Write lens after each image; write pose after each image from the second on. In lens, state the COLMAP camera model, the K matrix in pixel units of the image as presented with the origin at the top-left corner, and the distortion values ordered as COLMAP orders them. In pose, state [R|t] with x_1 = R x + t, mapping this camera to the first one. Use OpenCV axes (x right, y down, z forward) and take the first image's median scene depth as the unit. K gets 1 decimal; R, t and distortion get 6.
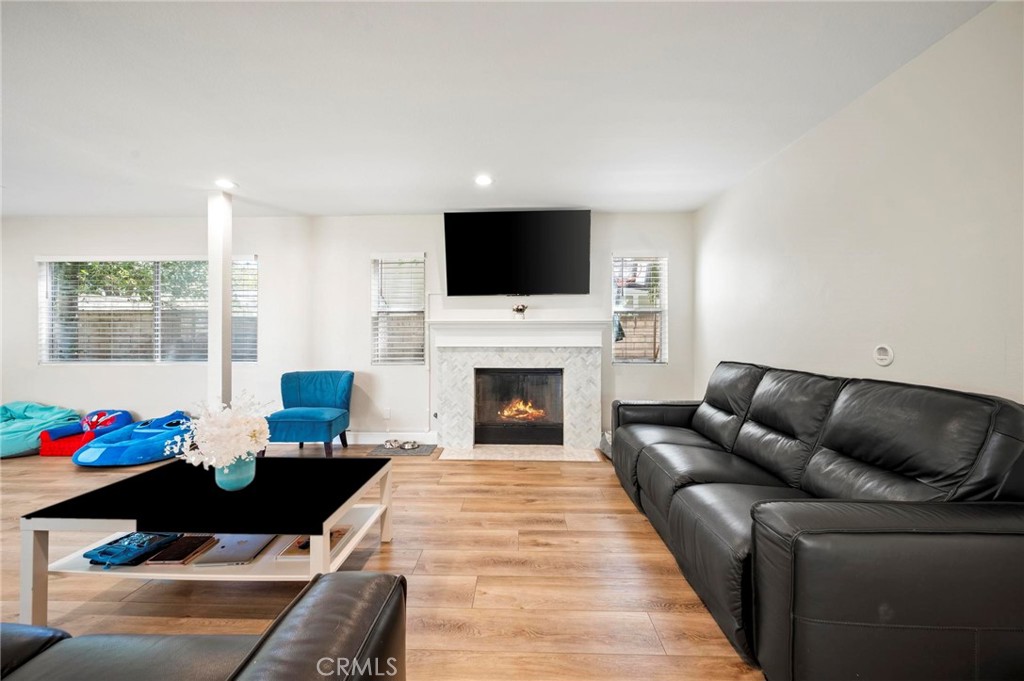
lens RADIAL K [[408.2, 0, 518.2], [0, 408.2, 338.2], [0, 0, 1]] dist [-0.002093, 0.000436]
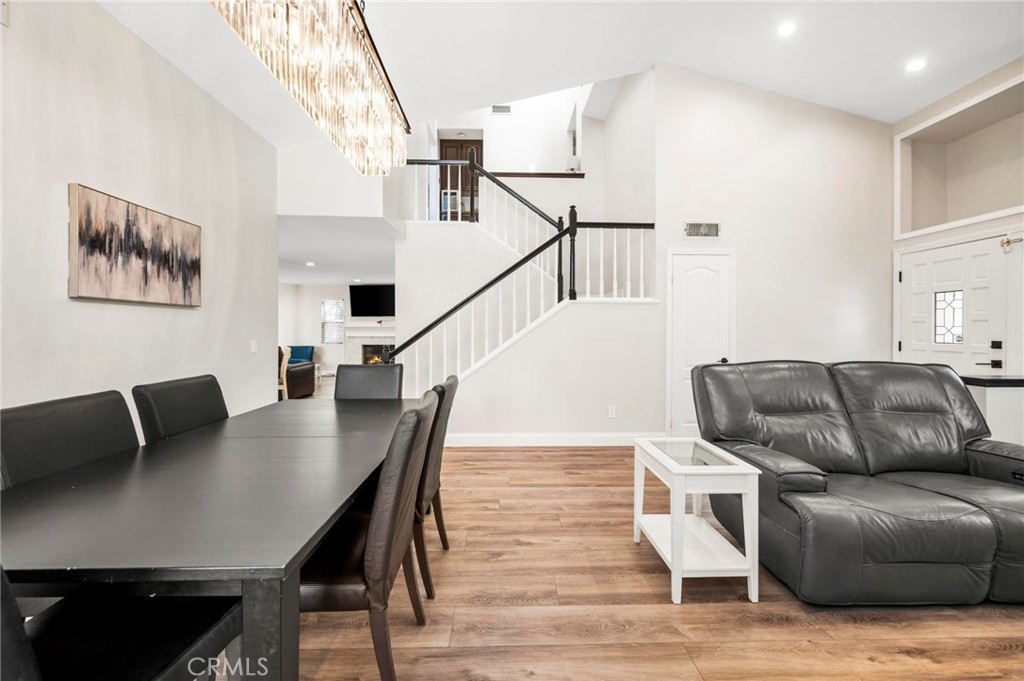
lens RADIAL K [[408.2, 0, 511.0], [0, 408.2, 331.6], [0, 0, 1]] dist [-0.002093, 0.000436]
pose [[0.999594, 0.001052, 0.028487, 0.763175], [-0.000938, 0.999992, -0.004002, 0.000005], [-0.028491, 0.003974, 0.999586, -1.605883]]
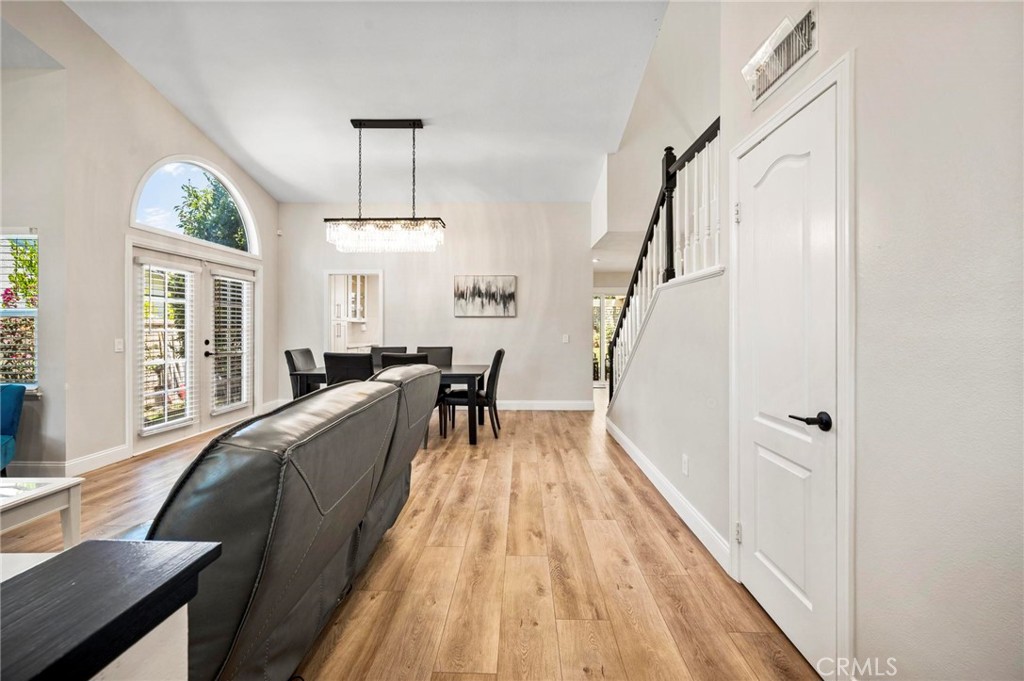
lens RADIAL K [[408.2, 0, 512.4], [0, 408.2, 327.4], [0, 0, 1]] dist [-0.002093, 0.000436]
pose [[-0.015436, -0.003348, -0.999875, 1.672693], [-0.008732, 0.999957, -0.003214, -0.003602], [0.999843, 0.008681, -0.015464, -0.833779]]
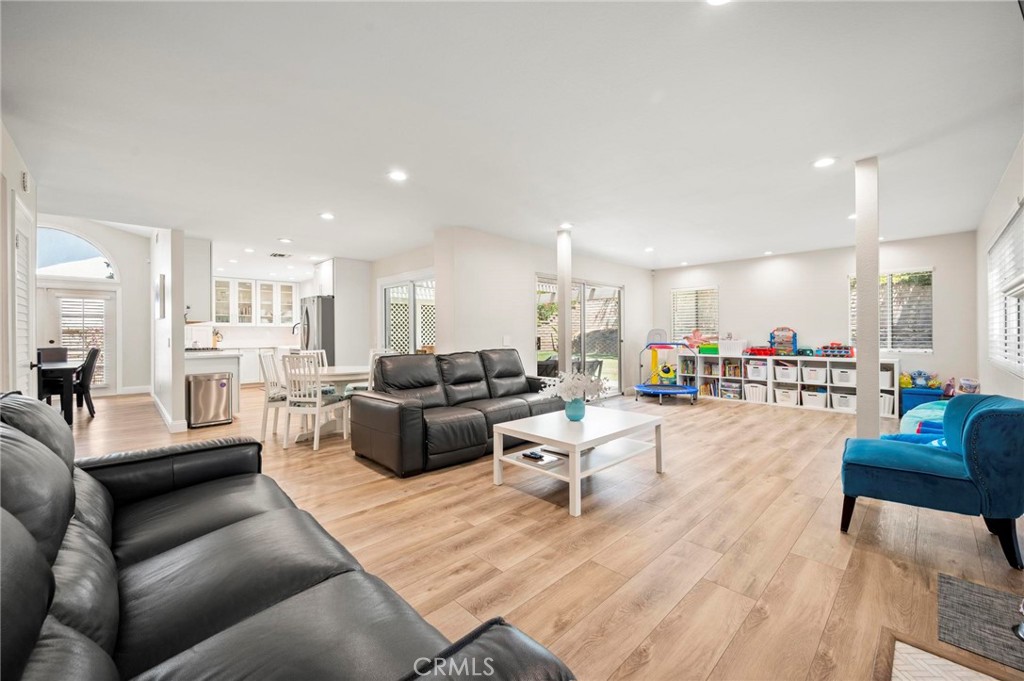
lens RADIAL K [[408.2, 0, 514.2], [0, 408.2, 337.0], [0, 0, 1]] dist [-0.002093, 0.000436]
pose [[-0.715540, 0.008489, -0.698520, 0.323046], [-0.001469, 0.999906, 0.013656, -0.006355], [0.698570, 0.010798, -0.715460, 0.934778]]
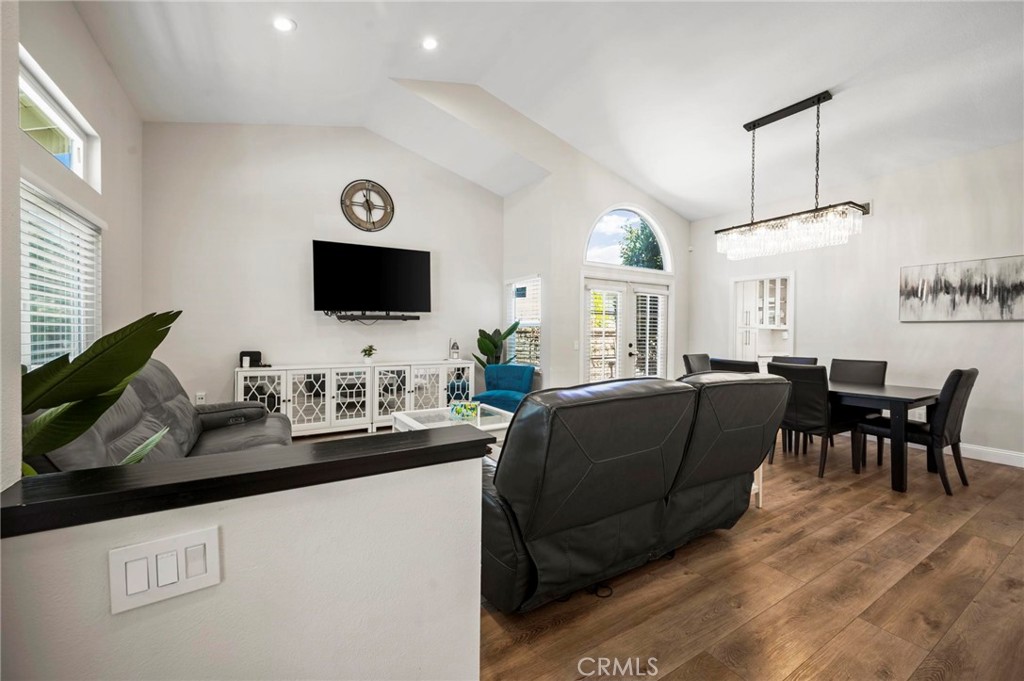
lens RADIAL K [[408.2, 0, 514.5], [0, 408.2, 337.2], [0, 0, 1]] dist [-0.002093, 0.000436]
pose [[-0.846622, -0.005205, -0.532169, 1.677366], [-0.016325, 0.999736, 0.016193, -0.004470], [0.531944, 0.022397, -0.846483, -0.685596]]
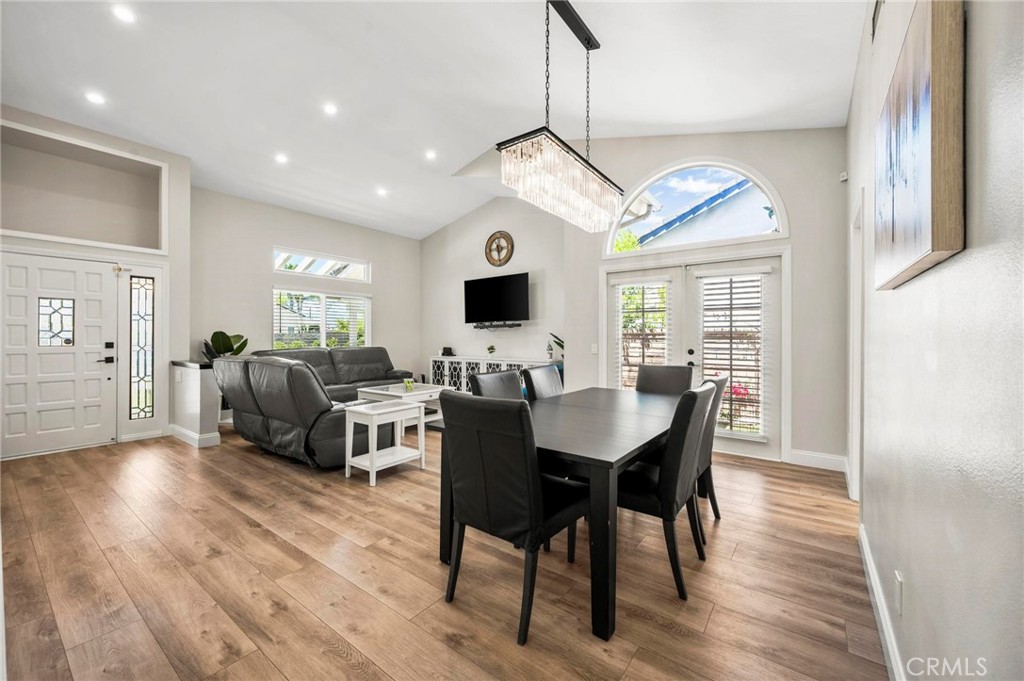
lens RADIAL K [[408.2, 0, 514.3], [0, 408.2, 332.7], [0, 0, 1]] dist [-0.002093, 0.000436]
pose [[-0.807367, 0.000451, 0.590050, 0.262464], [0.001662, 0.999997, 0.001510, -0.010715], [-0.590048, 0.002200, -0.807365, -0.567314]]
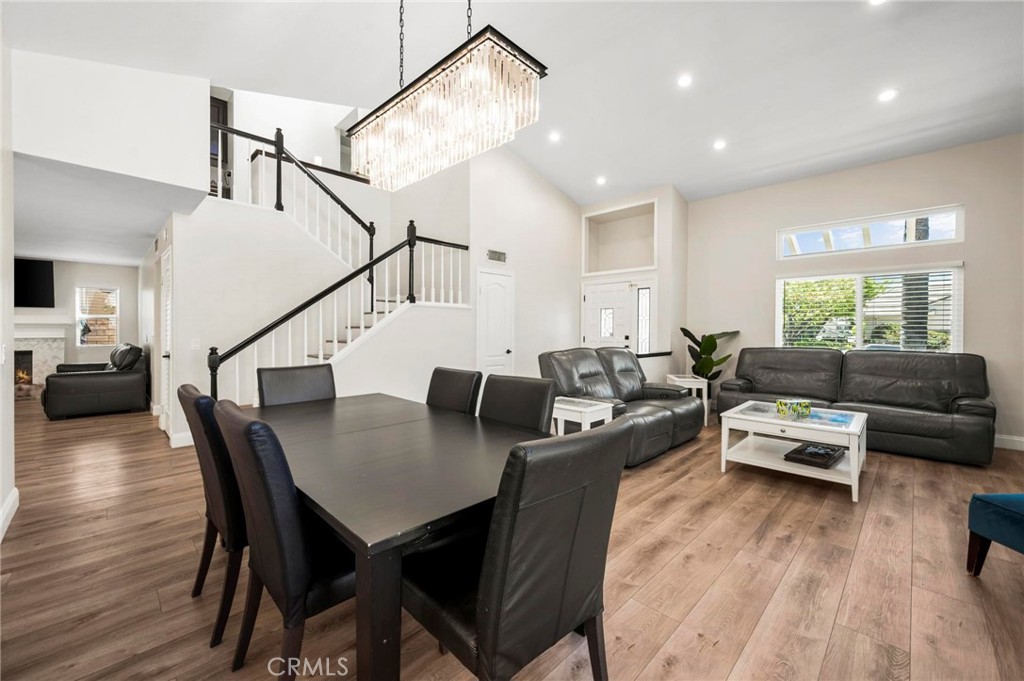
lens RADIAL K [[408.2, 0, 509.5], [0, 408.2, 334.3], [0, 0, 1]] dist [-0.002093, 0.000436]
pose [[0.703585, -0.004706, 0.710595, 0.304611], [0.001744, 0.999986, 0.004896, 0.000524], [-0.710609, -0.002206, 0.703584, -1.608864]]
